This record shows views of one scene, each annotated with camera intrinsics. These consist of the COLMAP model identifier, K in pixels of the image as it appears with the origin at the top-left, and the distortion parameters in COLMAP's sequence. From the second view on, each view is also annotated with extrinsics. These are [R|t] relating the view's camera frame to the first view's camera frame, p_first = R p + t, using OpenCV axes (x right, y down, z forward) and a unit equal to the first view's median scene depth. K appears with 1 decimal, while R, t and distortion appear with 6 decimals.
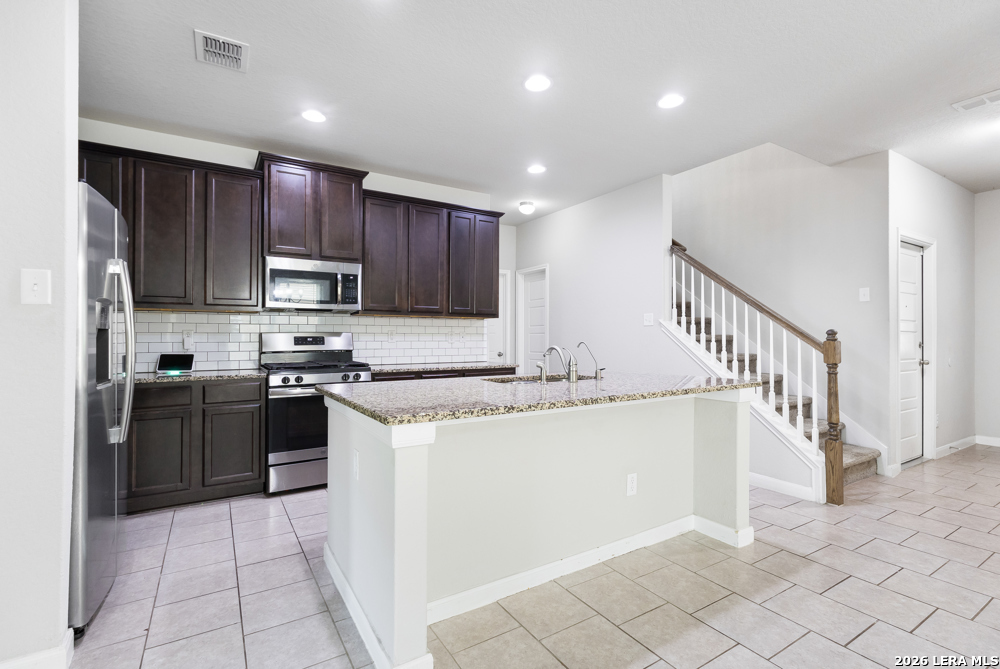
lens RADIAL K [[460.3, 0, 498.6], [0, 460.3, 332.0], [0, 0, 1]] dist [0.001436, 0.000654]
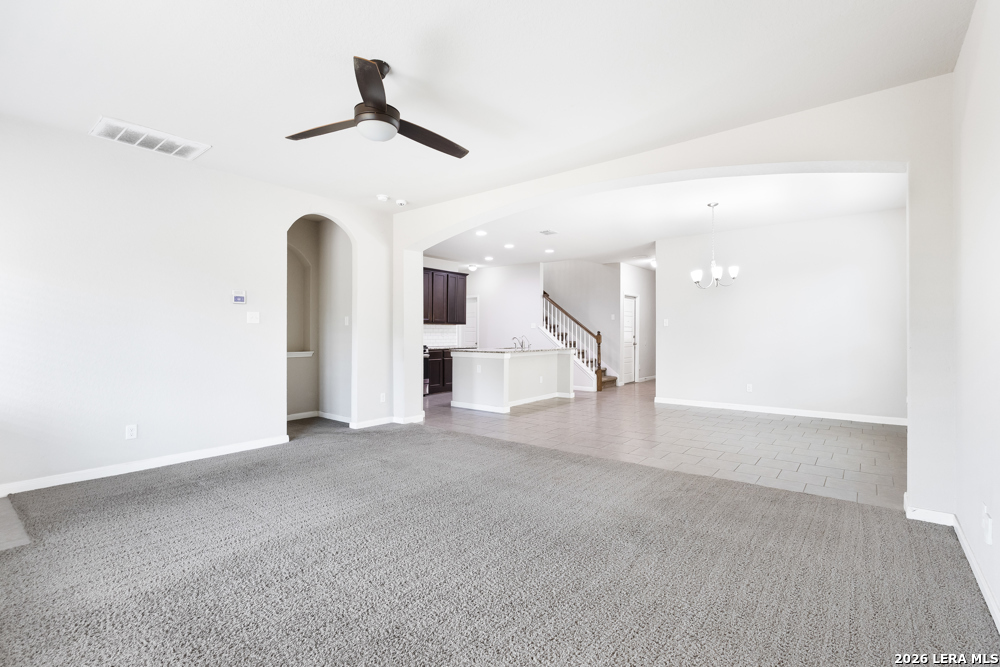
lens RADIAL K [[460.3, 0, 500.3], [0, 460.3, 334.6], [0, 0, 1]] dist [0.001436, 0.000654]
pose [[0.940009, -0.001207, 0.341149, -0.653464], [-0.003908, 0.999890, 0.014304, -0.017830], [-0.341129, -0.014779, 0.939900, -1.166513]]
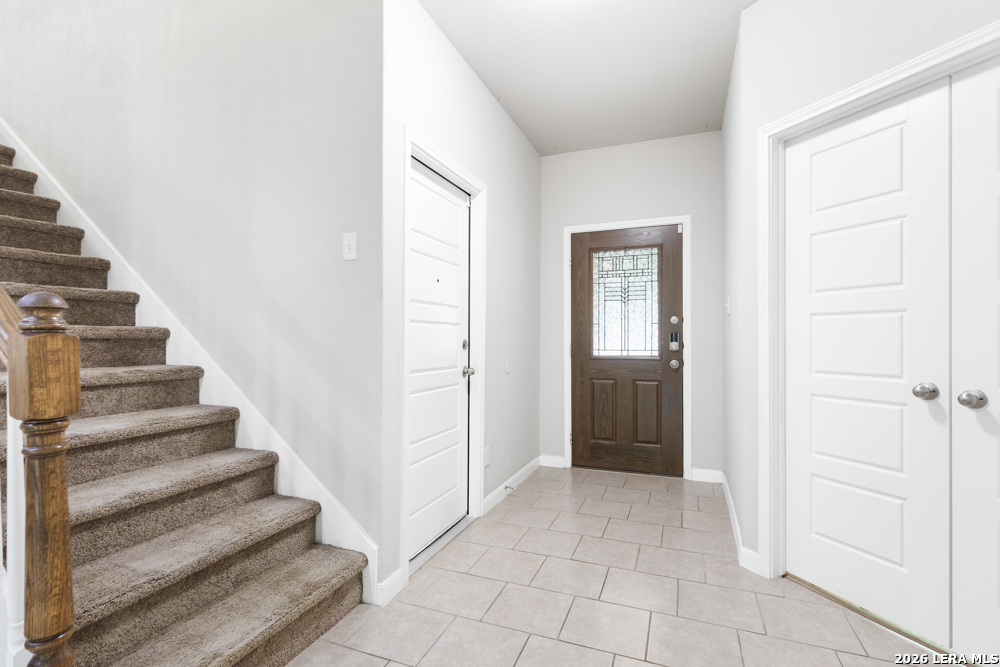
lens RADIAL K [[460.3, 0, 503.1], [0, 460.3, 335.8], [0, 0, 1]] dist [0.001436, 0.000654]
pose [[0.801595, 0.002611, 0.597861, 0.612047], [-0.006527, 0.999969, 0.004385, 0.013207], [-0.597831, -0.007417, 0.801588, 0.482533]]
